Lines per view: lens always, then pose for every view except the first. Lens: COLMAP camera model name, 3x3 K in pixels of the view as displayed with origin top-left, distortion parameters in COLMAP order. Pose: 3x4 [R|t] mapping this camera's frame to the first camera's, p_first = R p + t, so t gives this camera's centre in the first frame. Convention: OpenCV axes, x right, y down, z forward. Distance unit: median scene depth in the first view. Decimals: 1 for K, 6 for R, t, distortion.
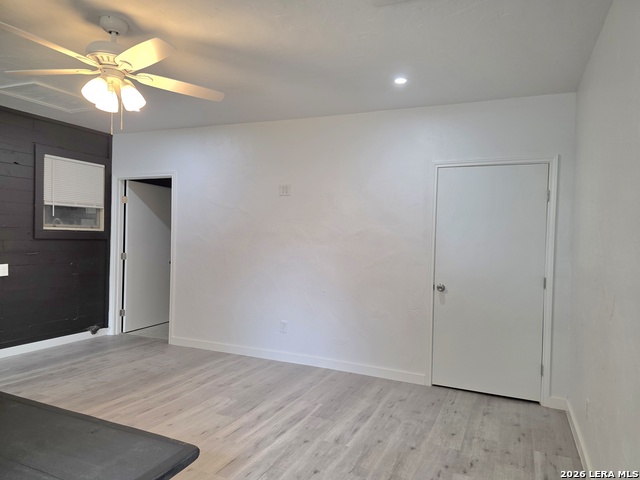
lens RADIAL K [[424.3, 0, 321.2], [0, 424.3, 238.4], [0, 0, 1]] dist [0.015626, -0.006270]
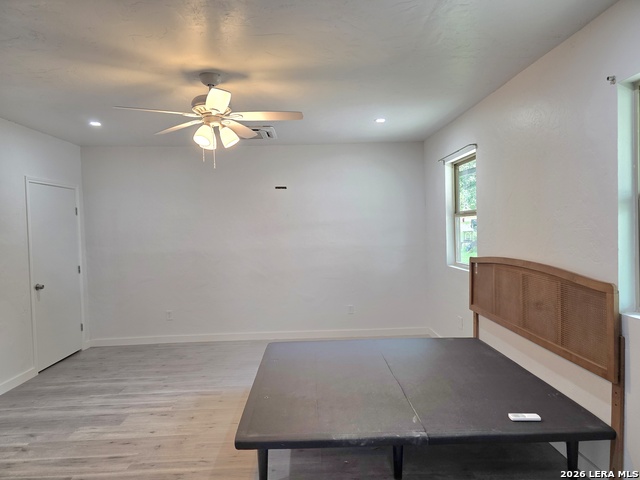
lens RADIAL K [[424.3, 0, 321.2], [0, 424.3, 240.5], [0, 0, 1]] dist [0.015626, -0.006270]
pose [[-0.407428, -0.050436, 0.911843, -1.296941], [0.024987, 0.997484, 0.066337, -0.081586], [-0.912895, 0.049812, -0.405143, 0.909810]]
